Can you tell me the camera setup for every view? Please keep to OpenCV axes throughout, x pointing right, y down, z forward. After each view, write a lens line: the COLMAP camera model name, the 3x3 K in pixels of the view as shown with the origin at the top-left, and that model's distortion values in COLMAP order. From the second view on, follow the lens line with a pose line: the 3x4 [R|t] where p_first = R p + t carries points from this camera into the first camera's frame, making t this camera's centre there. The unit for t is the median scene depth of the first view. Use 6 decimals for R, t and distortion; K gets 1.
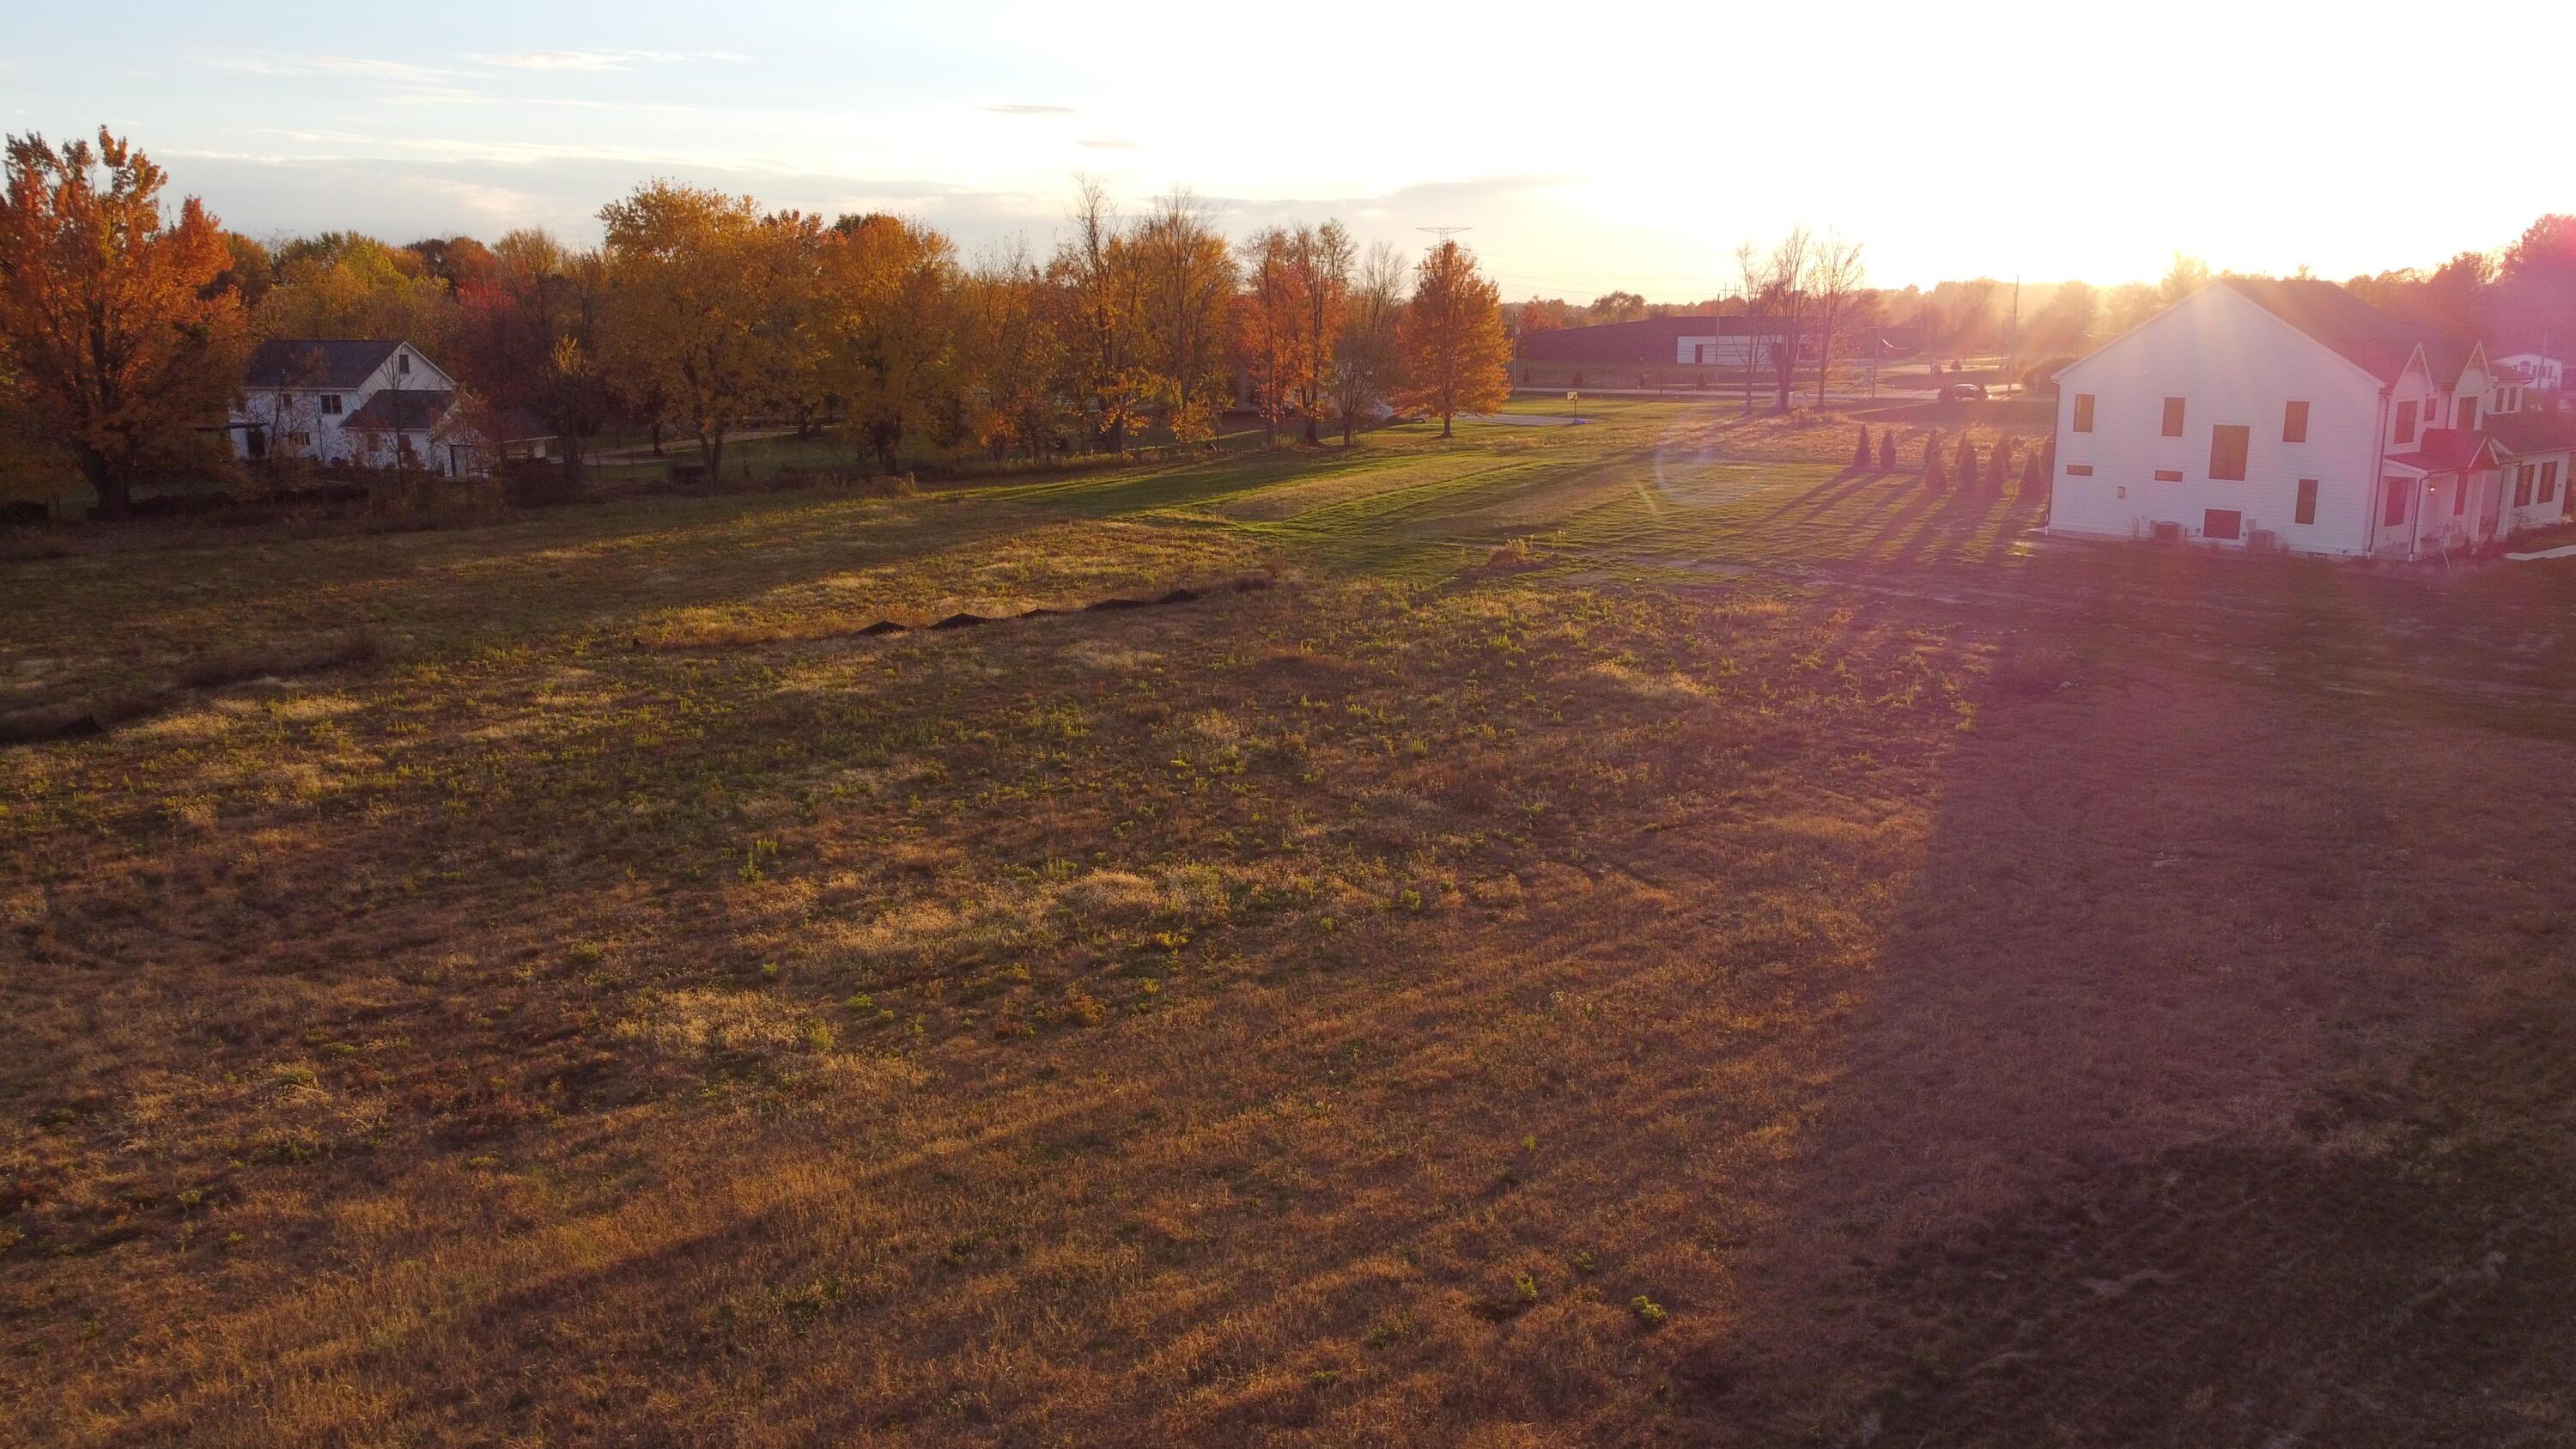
lens RADIAL K [[1942.5, 0, 1302.5], [0, 1942.5, 732.4], [0, 0, 1]] dist [0.002054, -0.008184]
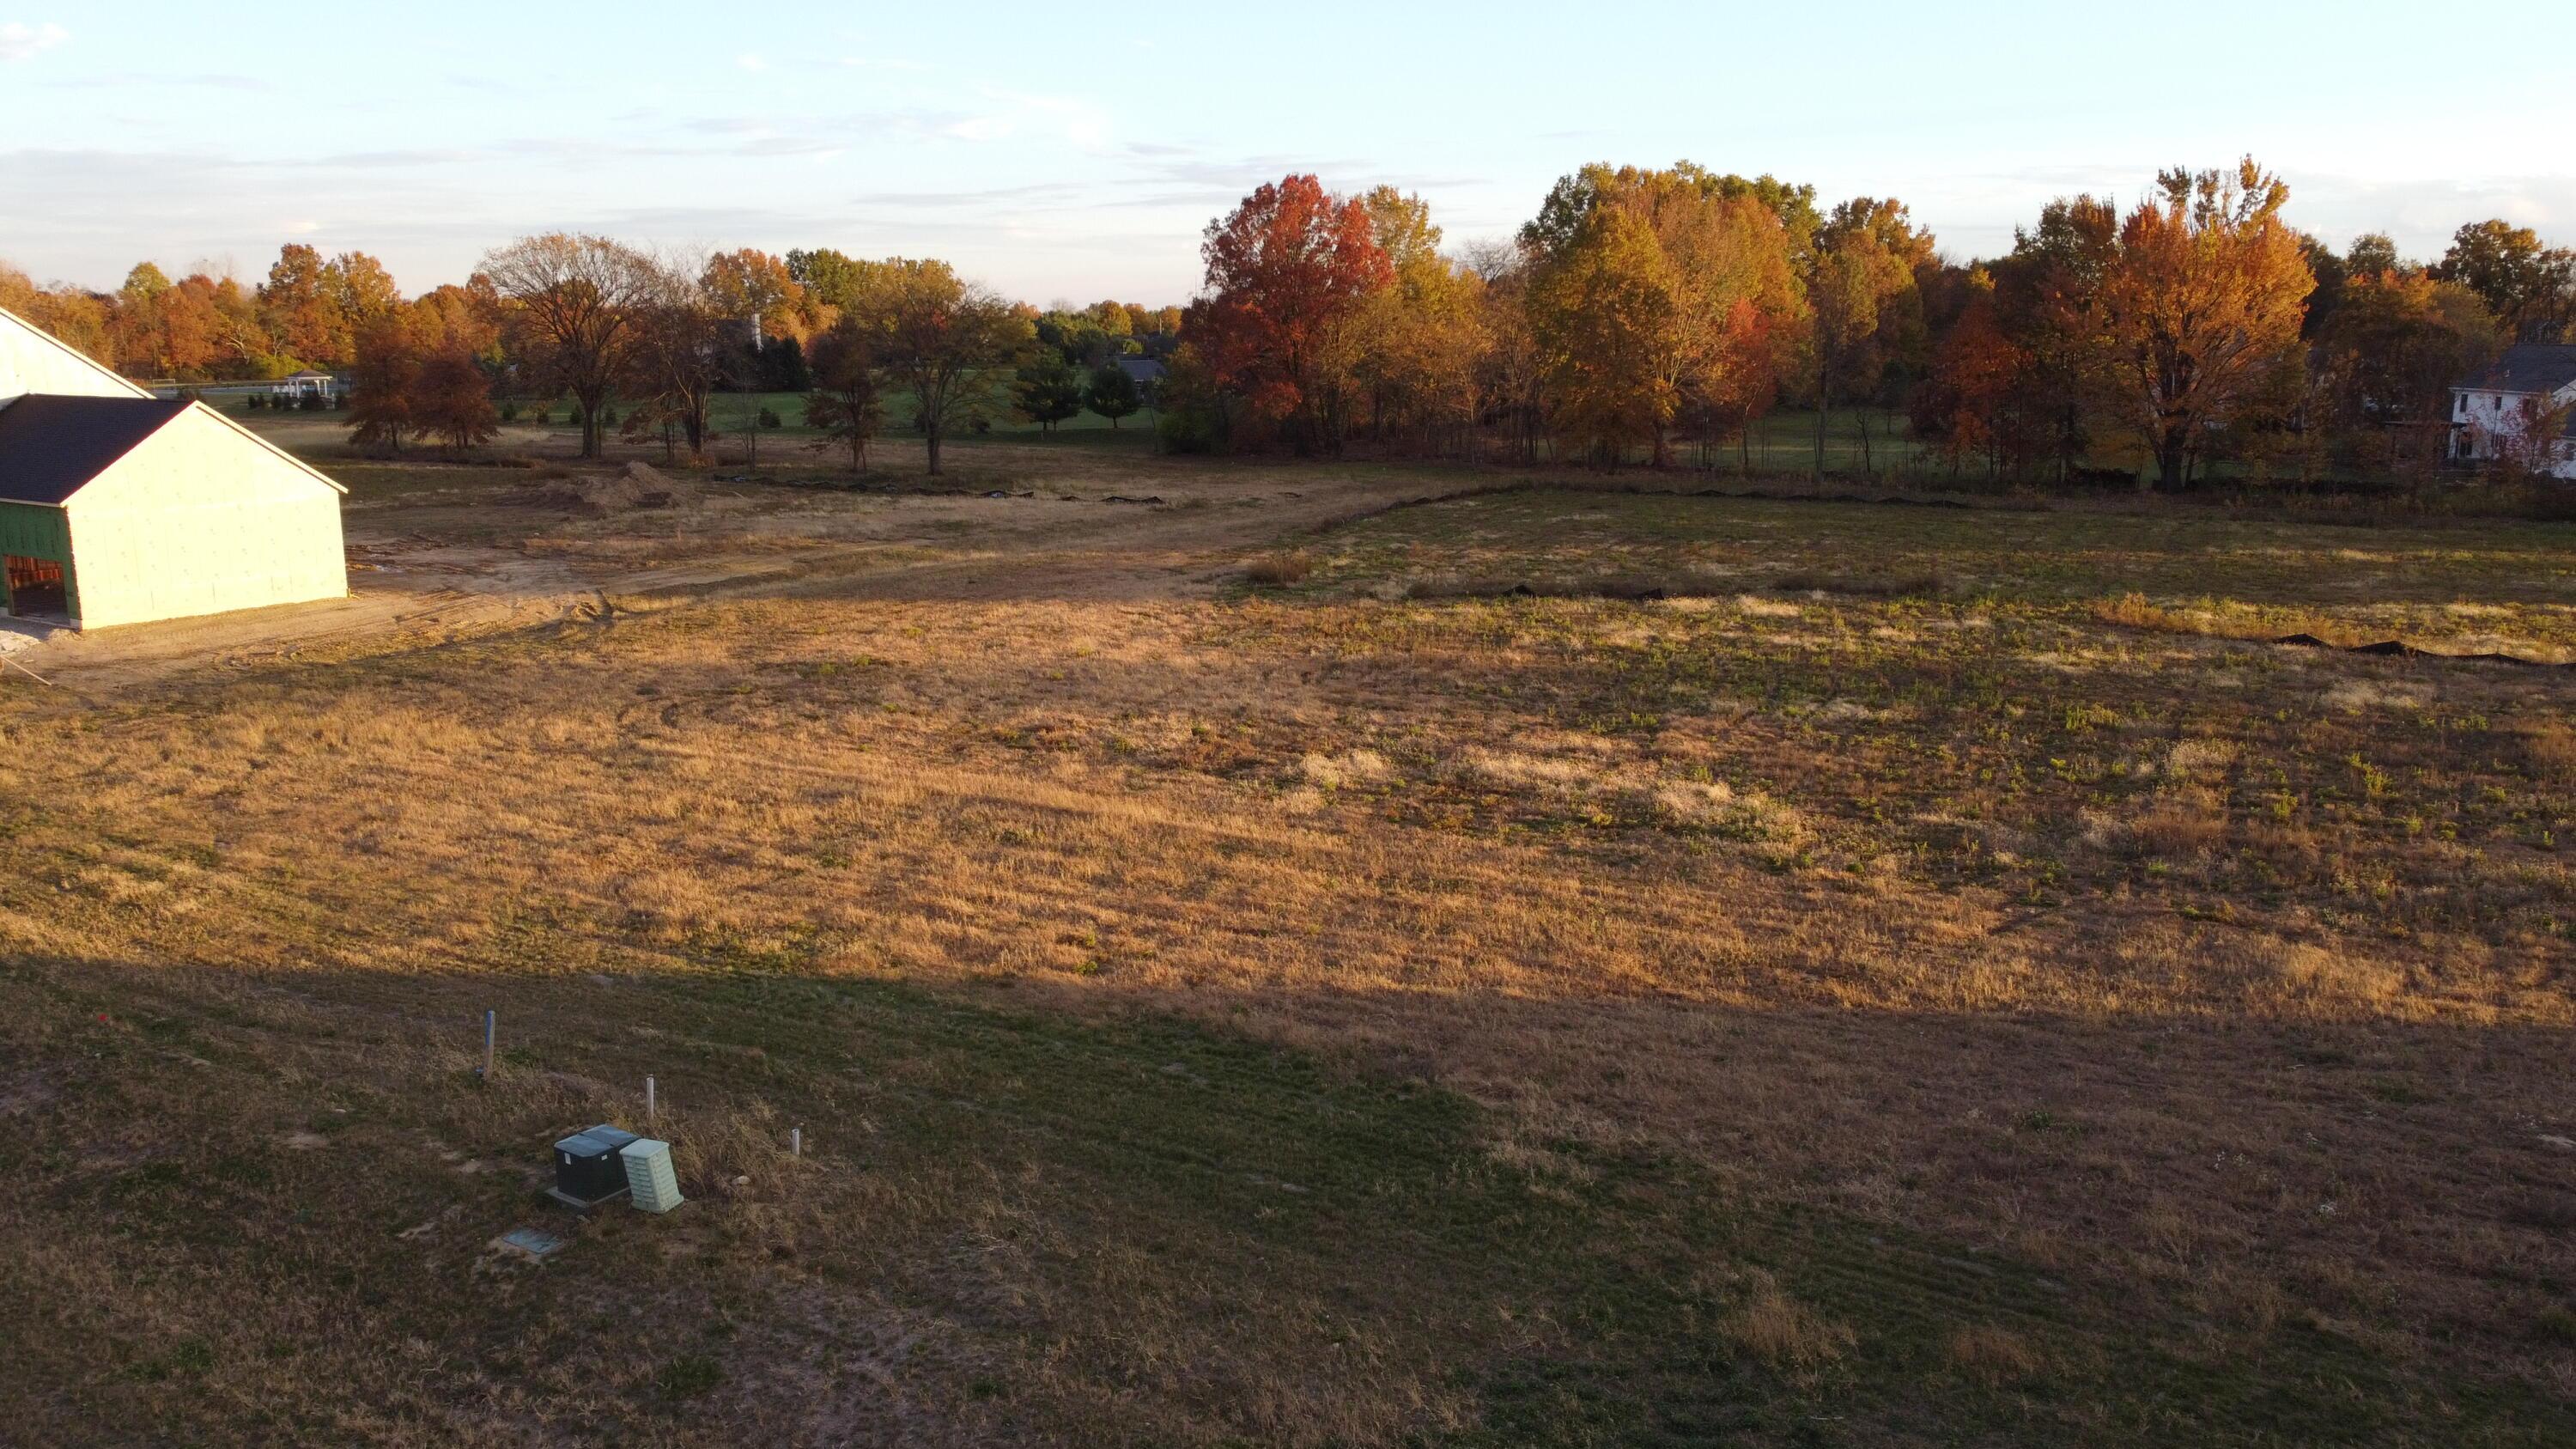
lens RADIAL K [[1949.5, 0, 1295.0], [0, 1949.5, 730.3], [0, 0, 1]] dist [0.005131, -0.008922]
pose [[0.294391, 0.200309, -0.934457, 1.047007], [-0.202204, 0.968707, 0.143949, -0.092987], [0.934049, 0.146573, 0.325682, 0.397417]]
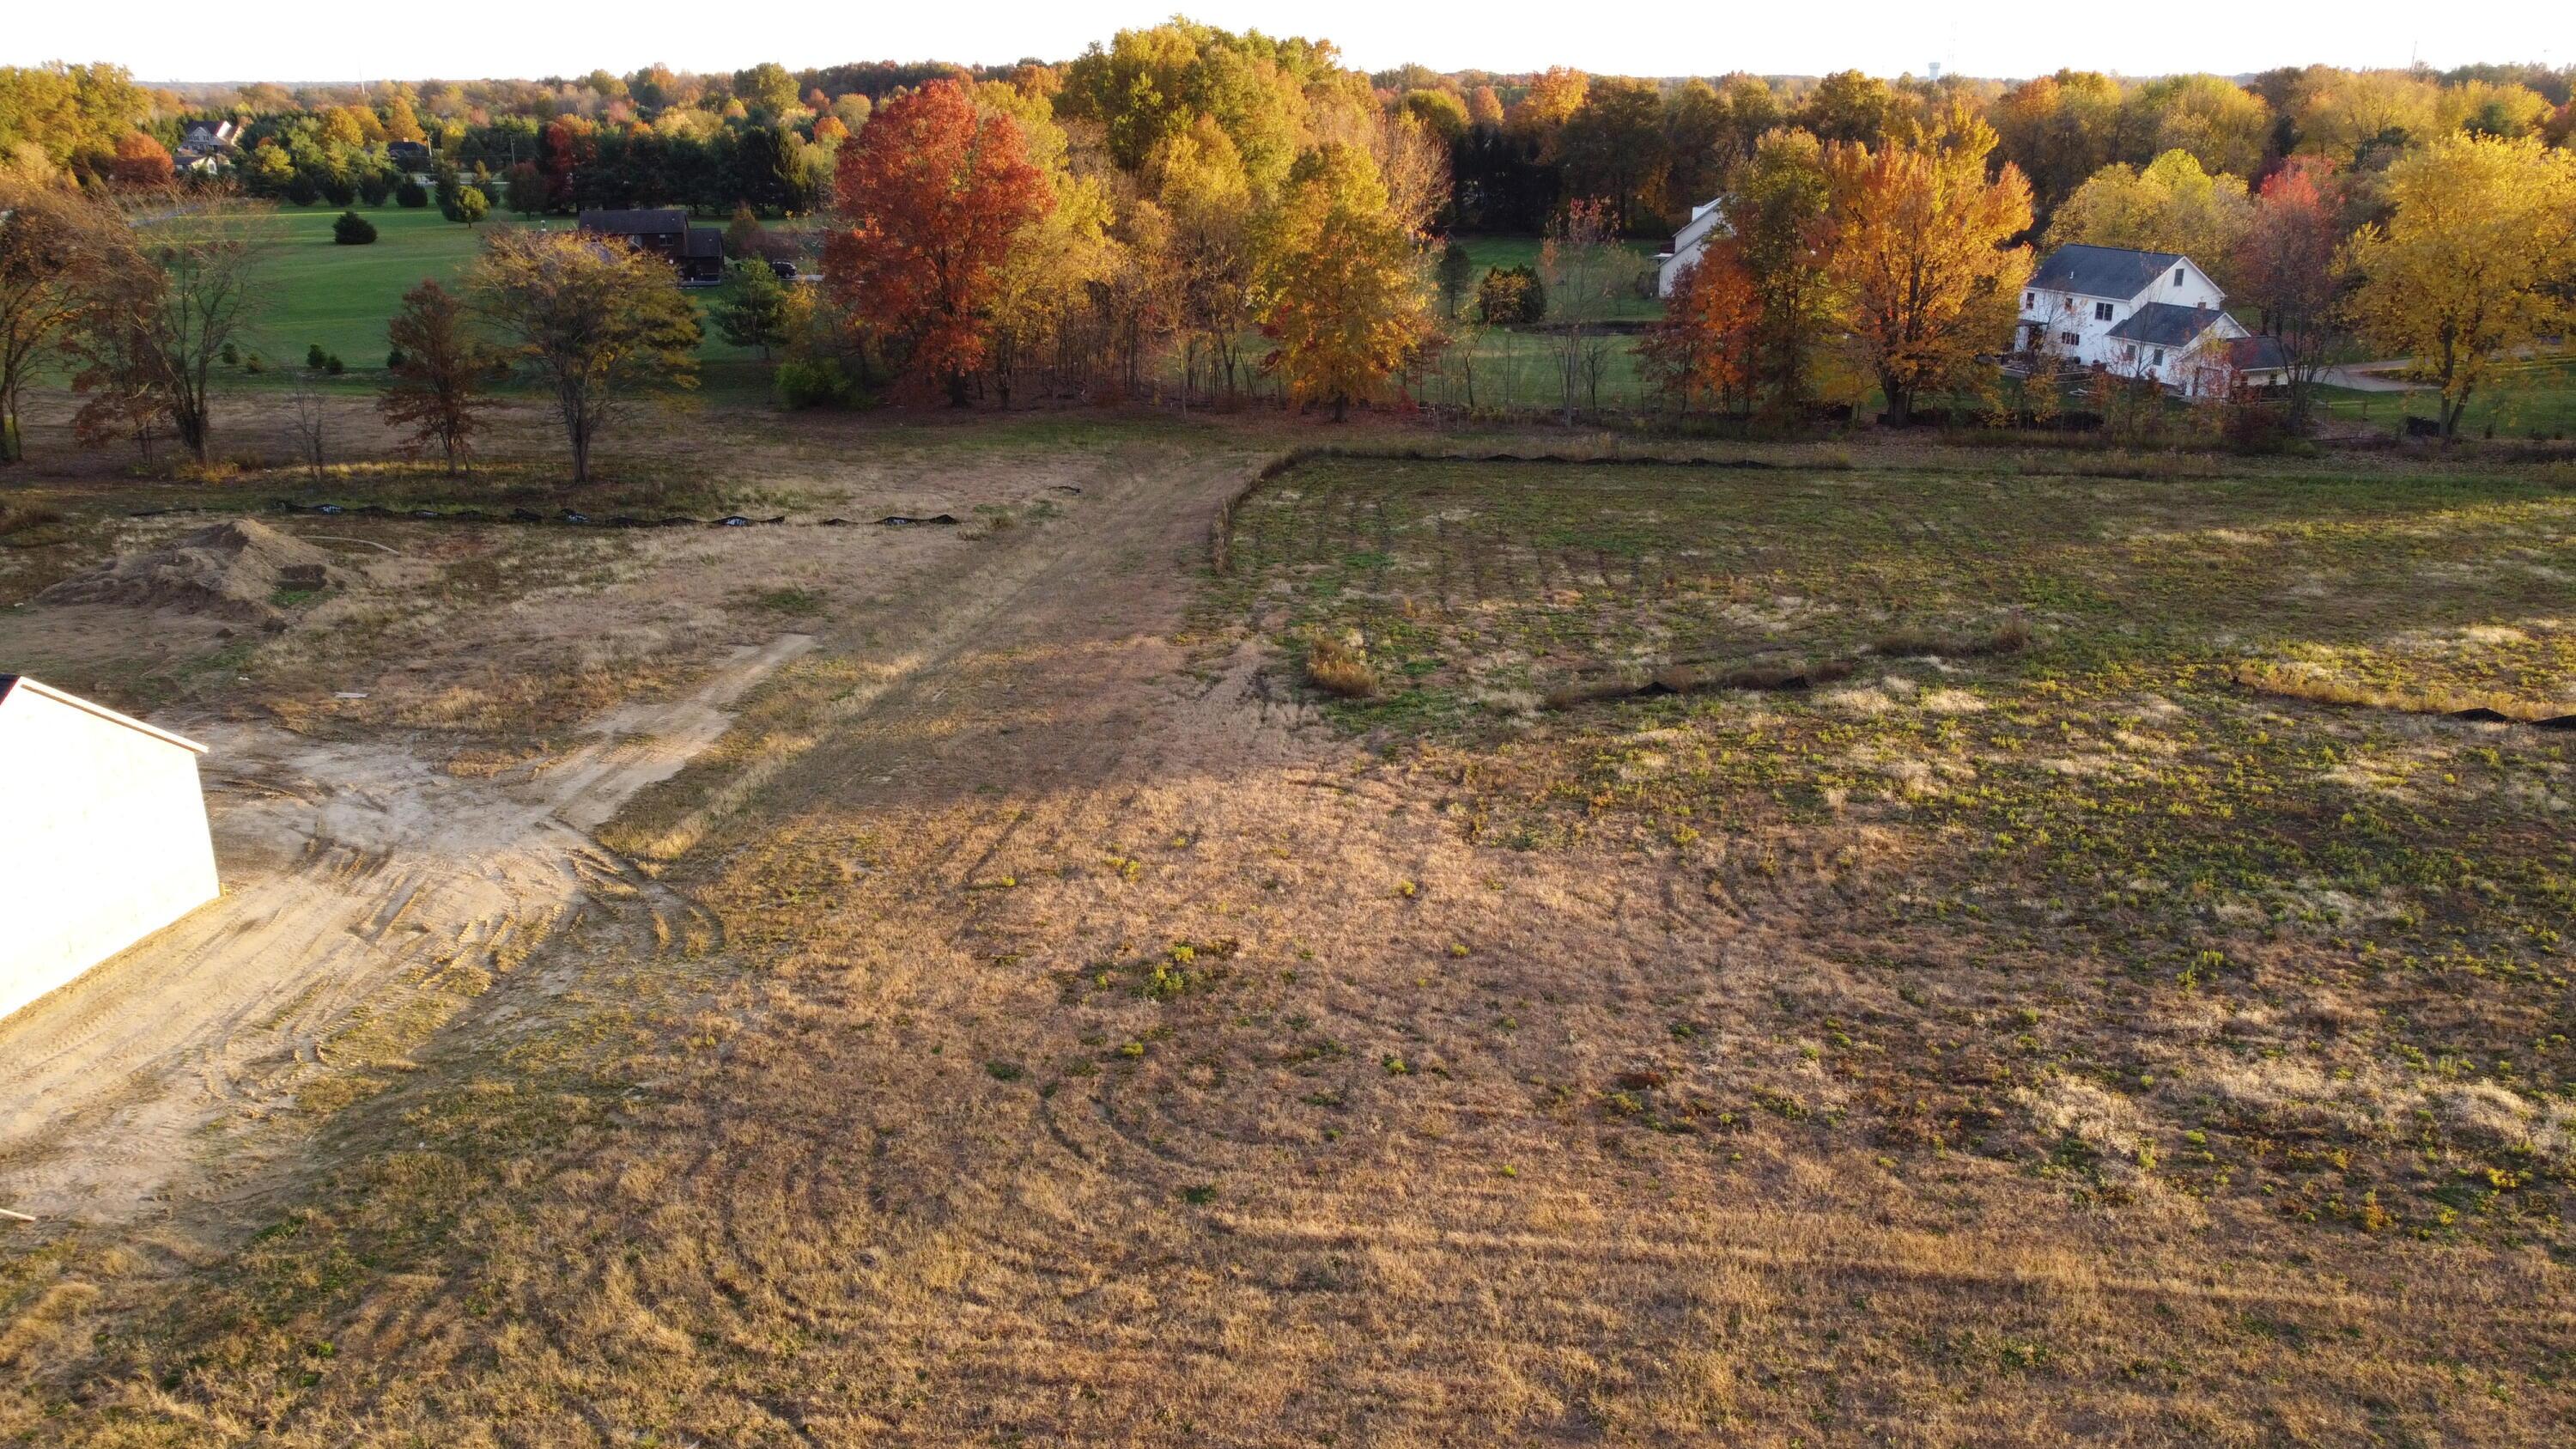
lens RADIAL K [[1949.5, 0, 1295.0], [0, 1949.5, 730.3], [0, 0, 1]] dist [0.005131, -0.008922]
pose [[0.643549, 0.244205, -0.725402, 0.248463], [-0.161488, 0.969723, 0.183188, -0.249550], [0.748175, -0.000747, 0.663501, -0.303127]]
